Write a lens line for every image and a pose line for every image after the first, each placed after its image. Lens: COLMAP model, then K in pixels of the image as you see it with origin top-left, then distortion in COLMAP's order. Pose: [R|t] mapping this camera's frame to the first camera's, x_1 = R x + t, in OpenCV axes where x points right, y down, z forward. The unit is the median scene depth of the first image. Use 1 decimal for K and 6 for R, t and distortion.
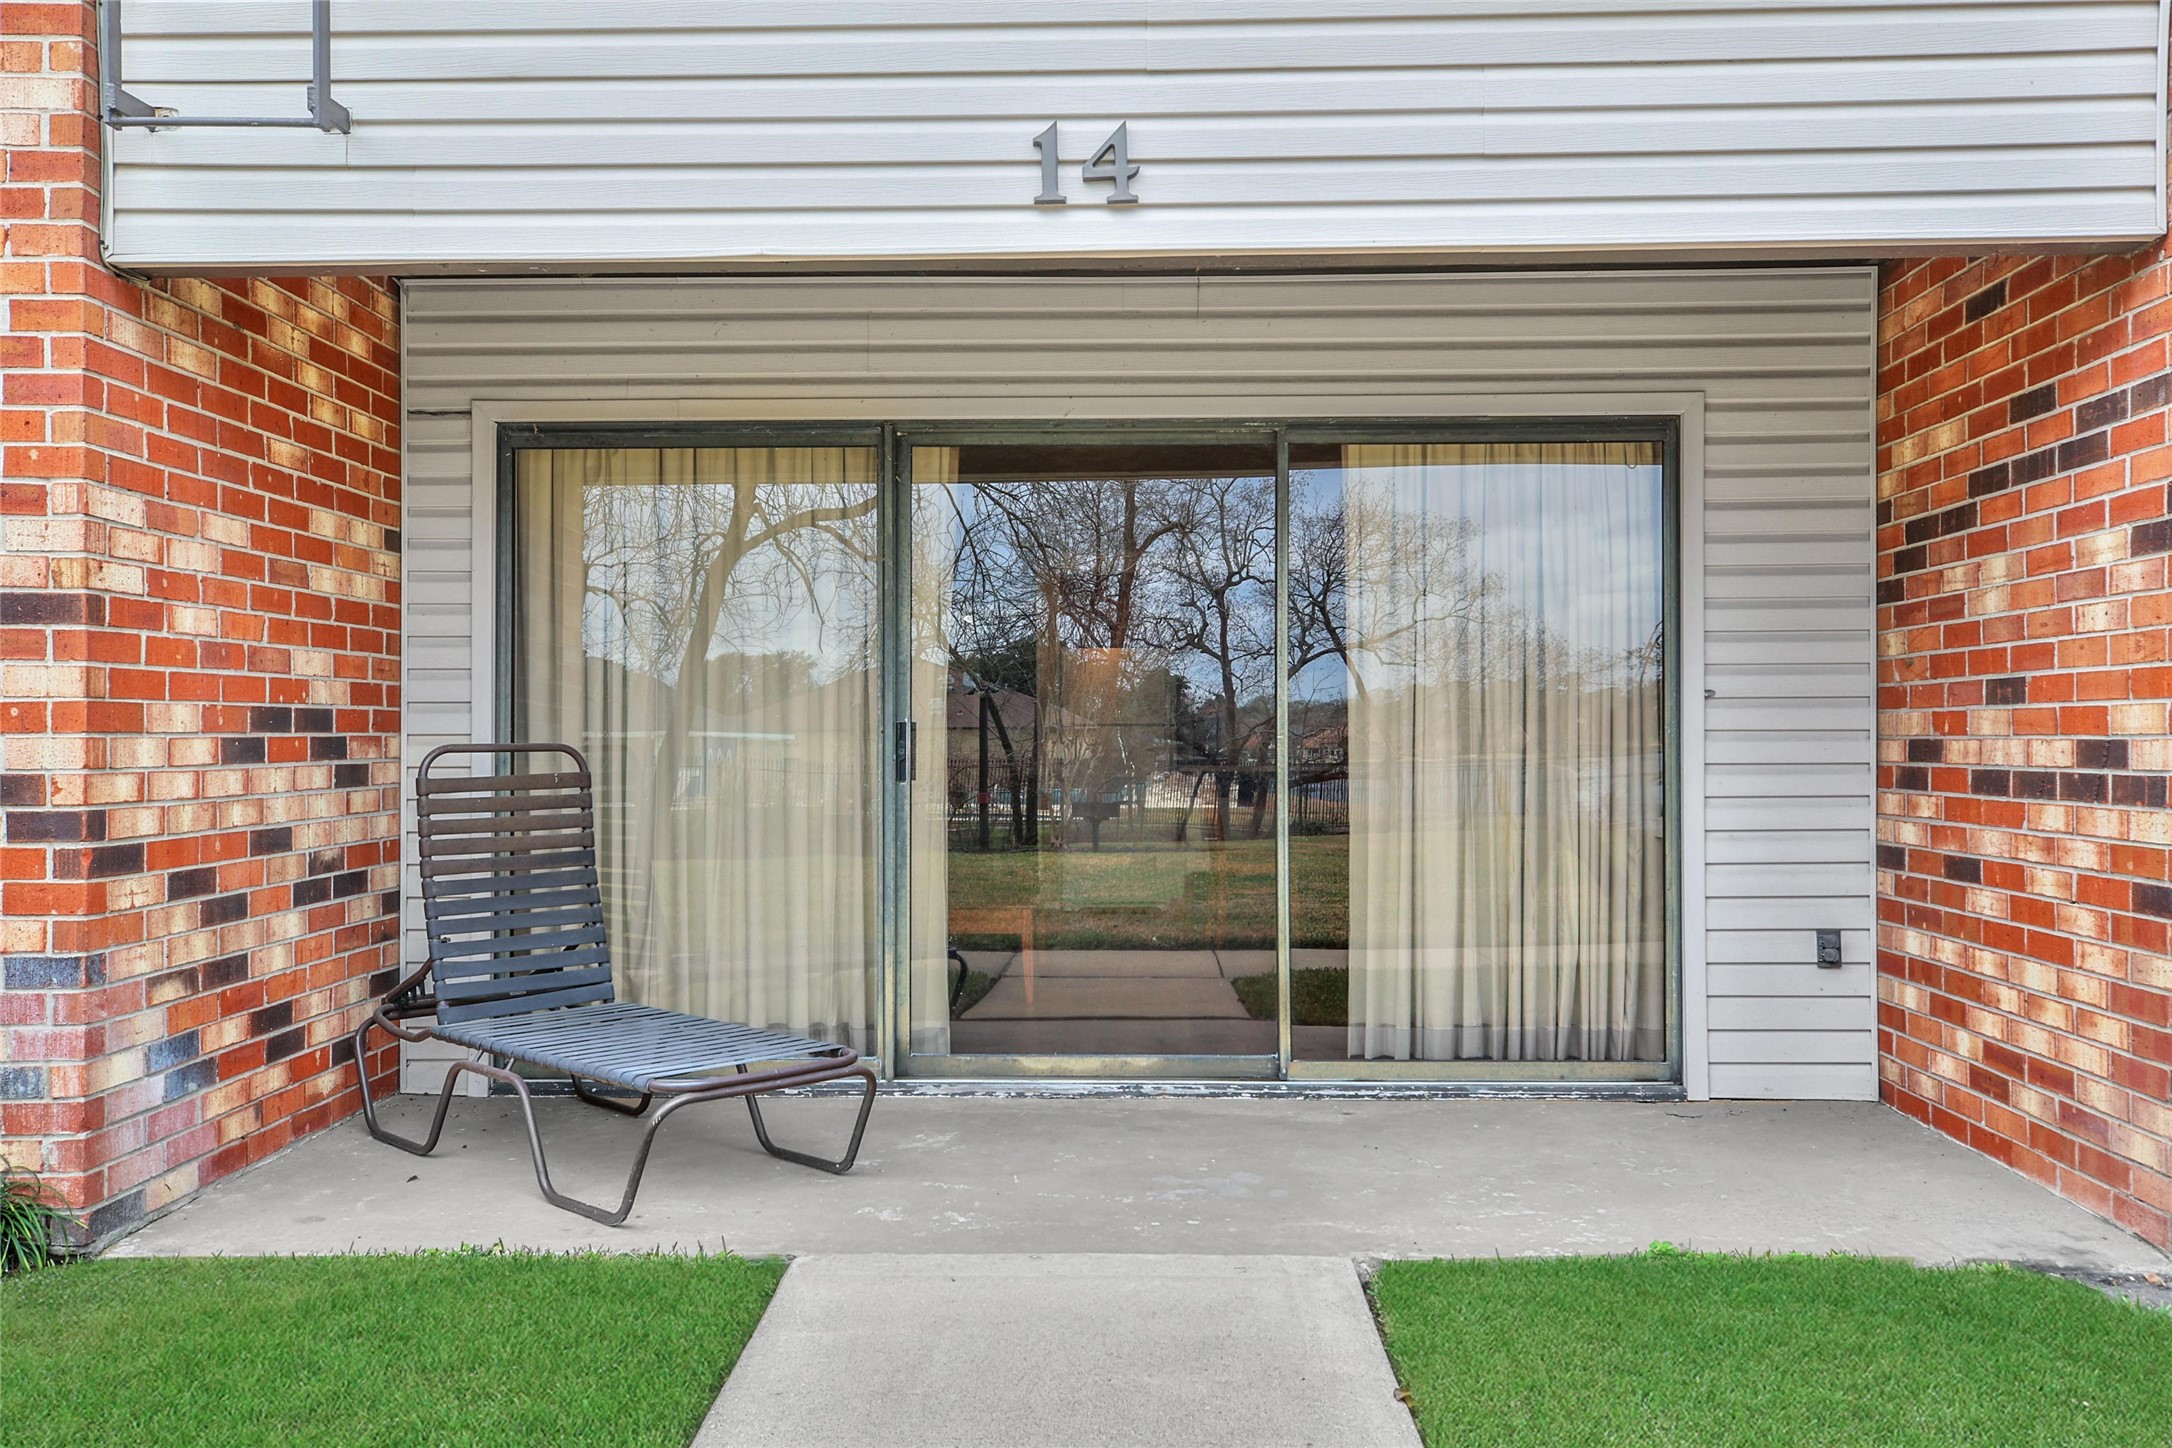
lens RADIAL K [[1756.7, 0, 1086.0], [0, 1756.7, 724.0], [0, 0, 1]] dist [-0.004397, 0.055438]
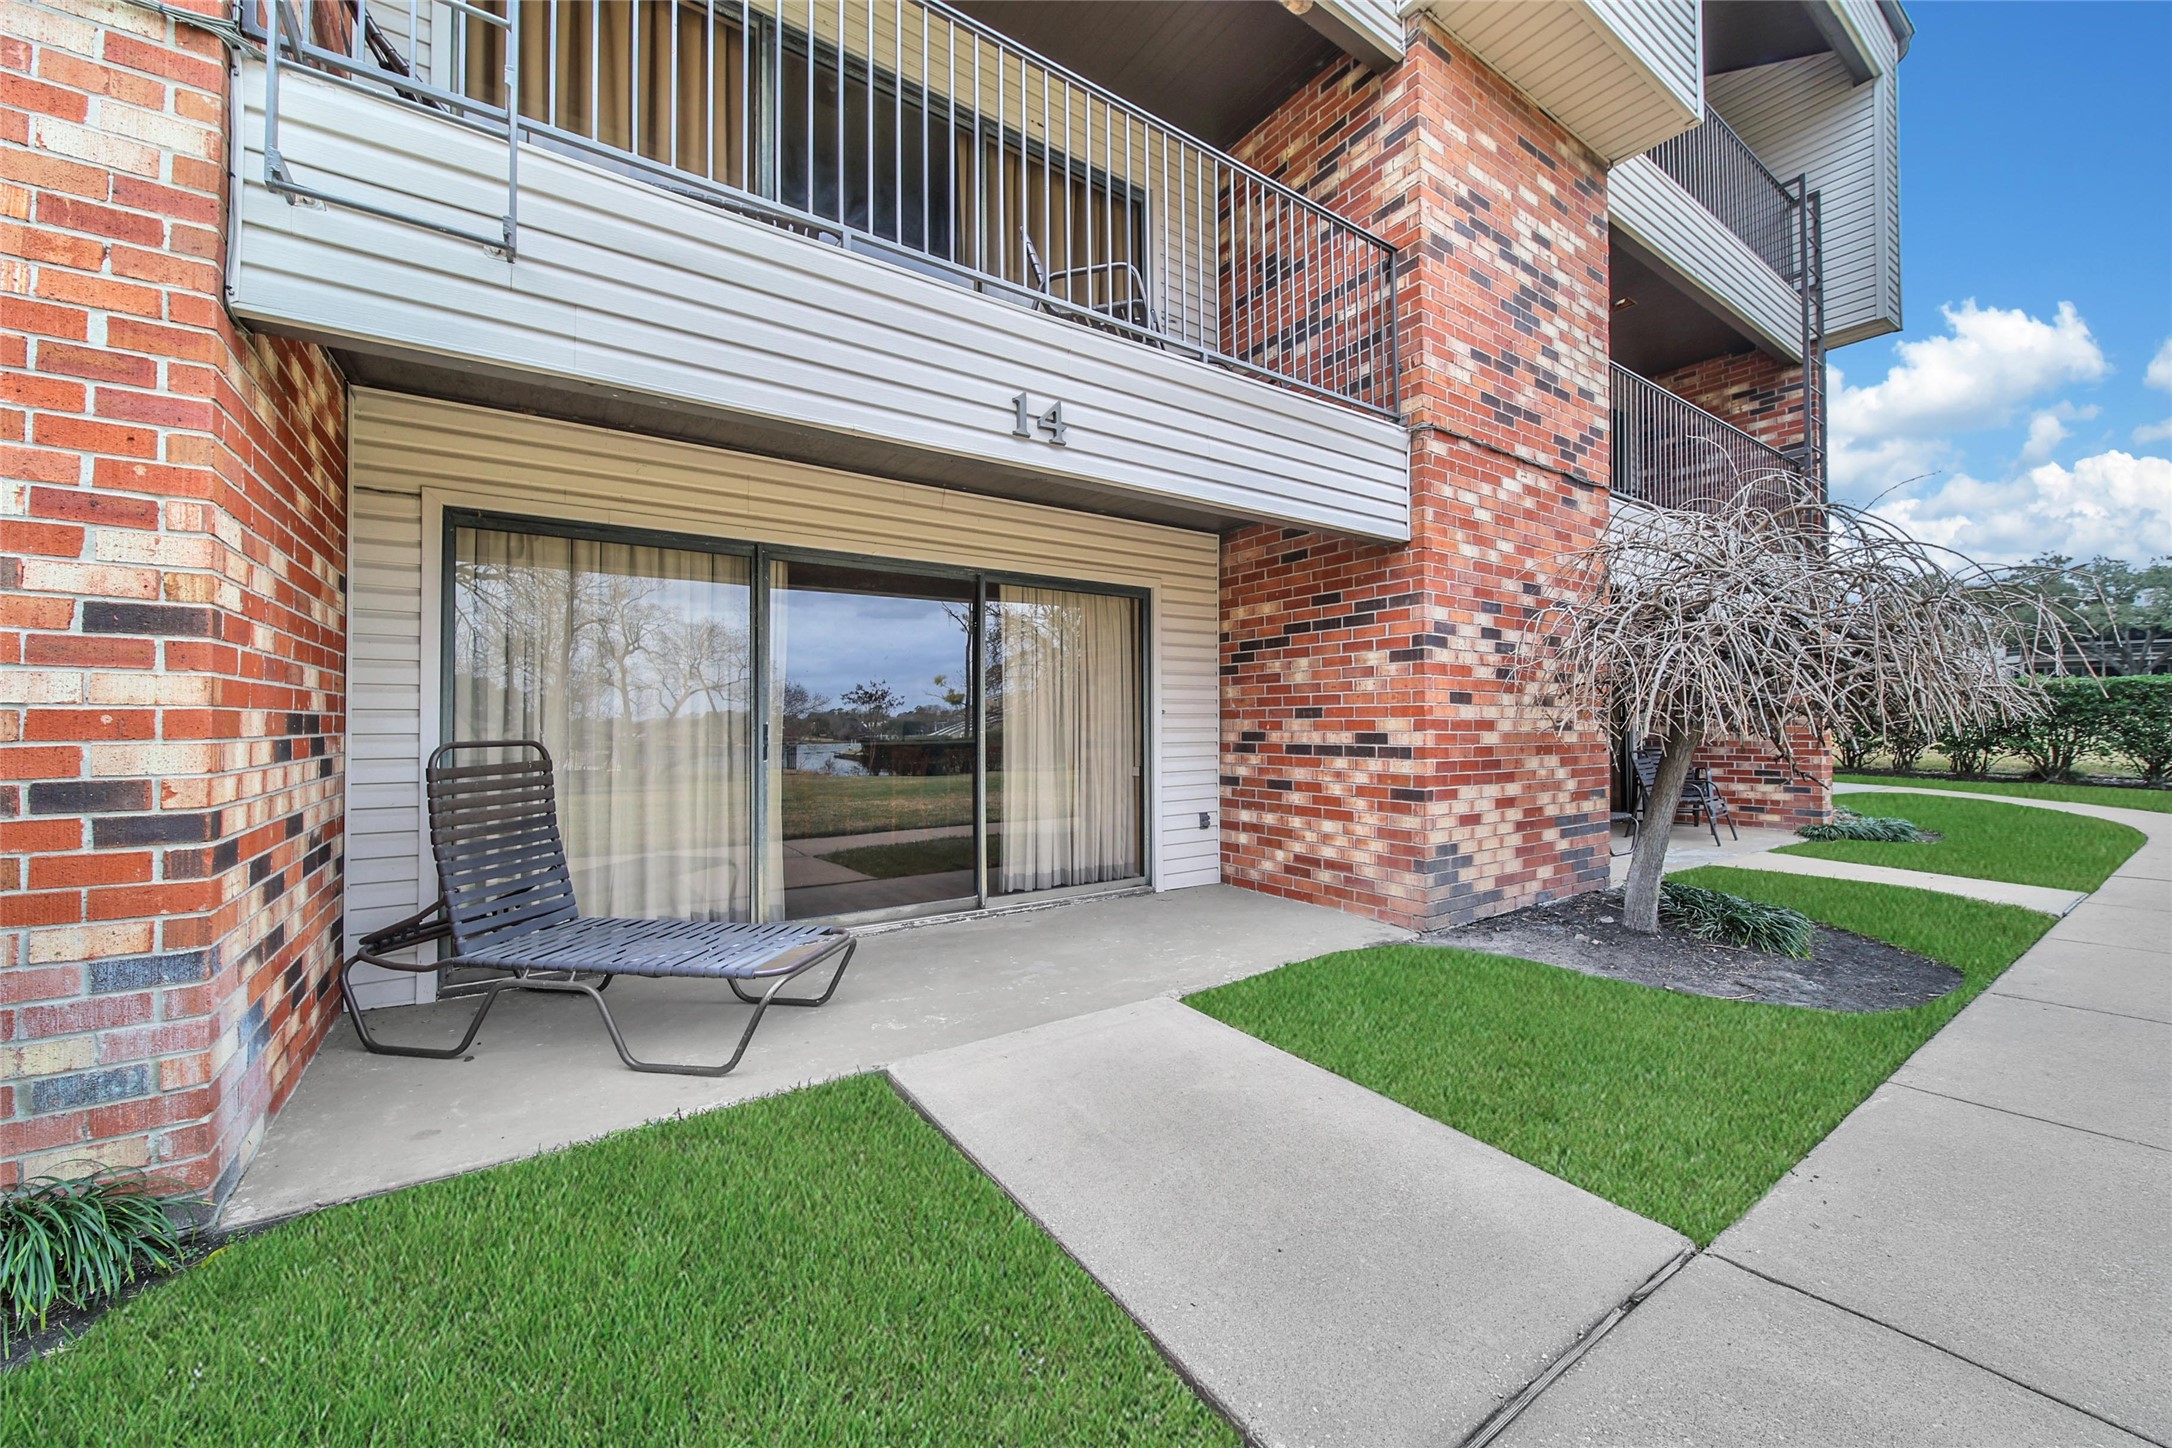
lens RADIAL K [[787.4, 0, 1088.6], [0, 787.4, 712.2], [0, 0, 1]] dist [-0.000351, -0.000175]
pose [[0.809136, 0.008374, 0.587561, -0.400584], [-0.002452, 0.999938, -0.010875, -0.007164], [-0.587616, 0.007358, 0.809107, 0.292238]]
